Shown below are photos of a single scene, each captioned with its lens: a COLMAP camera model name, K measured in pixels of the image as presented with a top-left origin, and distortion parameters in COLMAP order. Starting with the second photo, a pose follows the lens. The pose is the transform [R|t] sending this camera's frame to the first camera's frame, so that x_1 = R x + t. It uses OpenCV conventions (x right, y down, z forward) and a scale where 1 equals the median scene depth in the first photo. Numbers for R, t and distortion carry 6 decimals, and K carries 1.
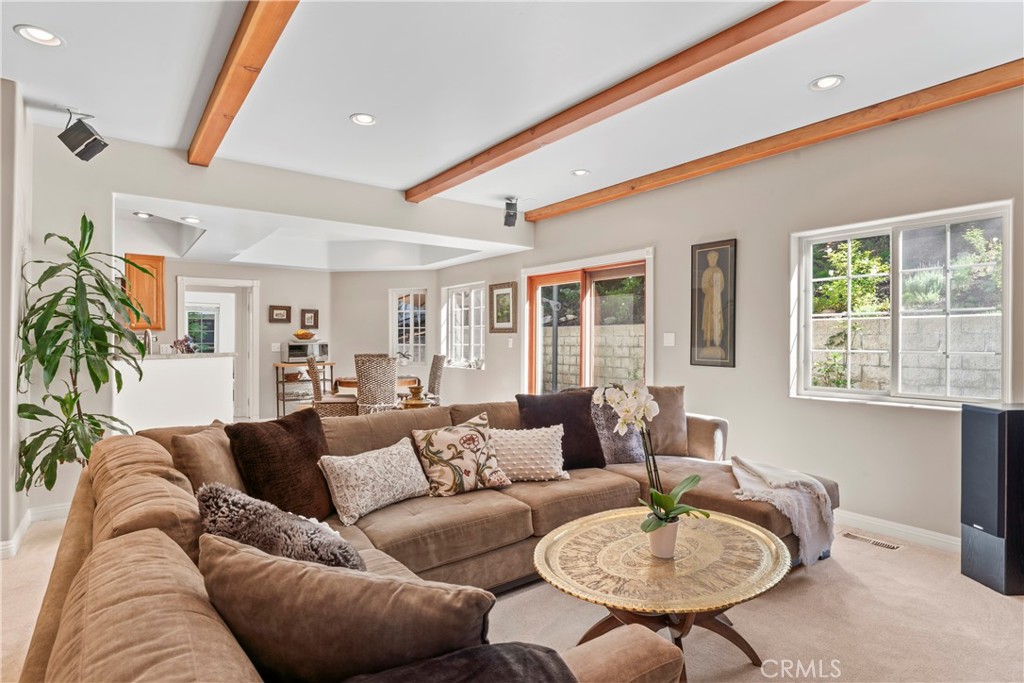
lens RADIAL K [[520.5, 0, 508.6], [0, 520.5, 340.6], [0, 0, 1]] dist [-0.003408, -0.000106]
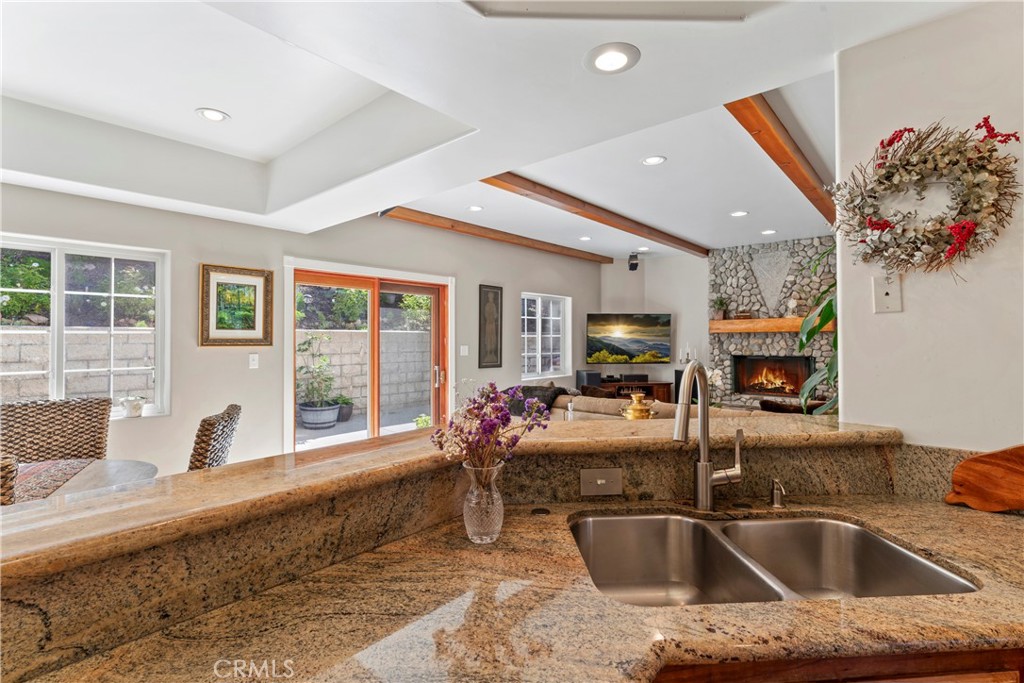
lens RADIAL K [[468.6, 0, 511.0], [0, 468.6, 333.8], [0, 0, 1]] dist [0.006109, -0.000458]
pose [[-0.194235, 0.010784, 0.980896, -0.538446], [0.005614, 0.999935, -0.009881, -0.018920], [-0.980939, 0.003587, -0.194283, 0.671486]]
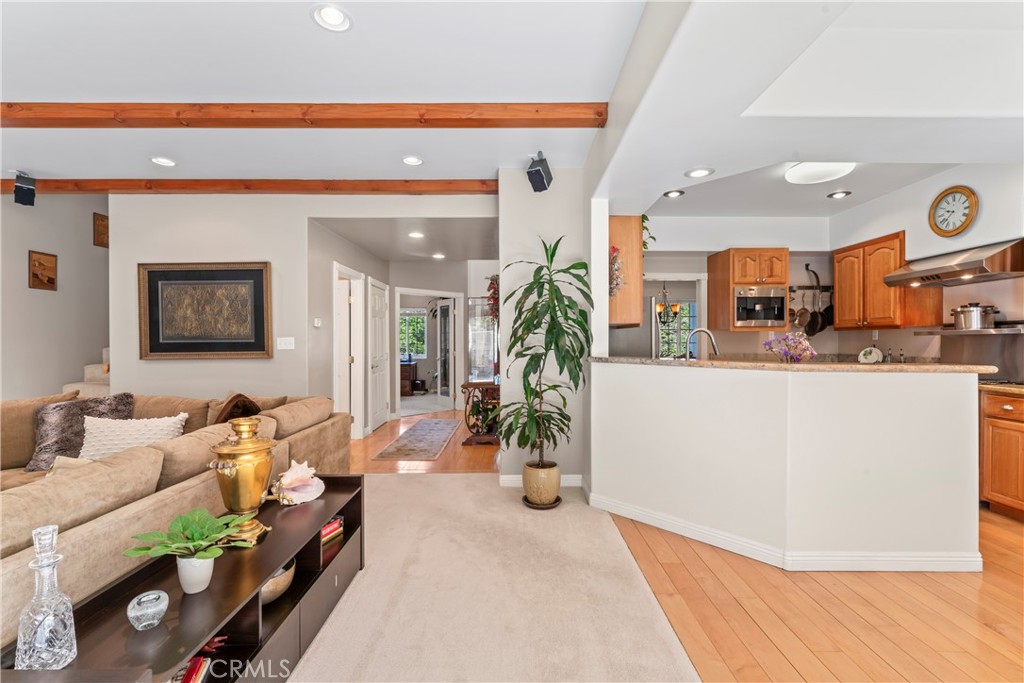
lens RADIAL K [[468.6, 0, 517.3], [0, 468.6, 342.9], [0, 0, 1]] dist [0.006109, -0.000458]
pose [[-0.597359, 0.002882, -0.801969, 0.045645], [0.001049, 0.999995, 0.002812, 0.001298], [0.801973, 0.000838, -0.597360, 0.708475]]
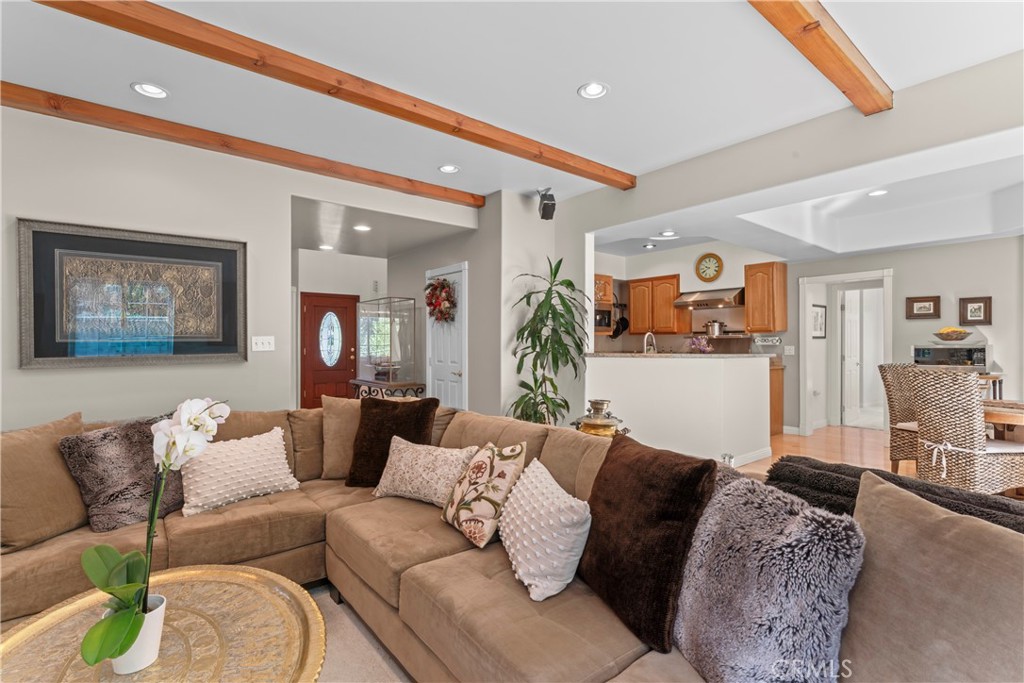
lens RADIAL K [[468.6, 0, 522.3], [0, 468.6, 341.8], [0, 0, 1]] dist [0.006109, -0.000458]
pose [[0.031165, 0.002513, -0.999511, 0.236571], [-0.003748, 0.999990, 0.002397, 0.000126], [0.999507, 0.003672, 0.031175, 0.390842]]
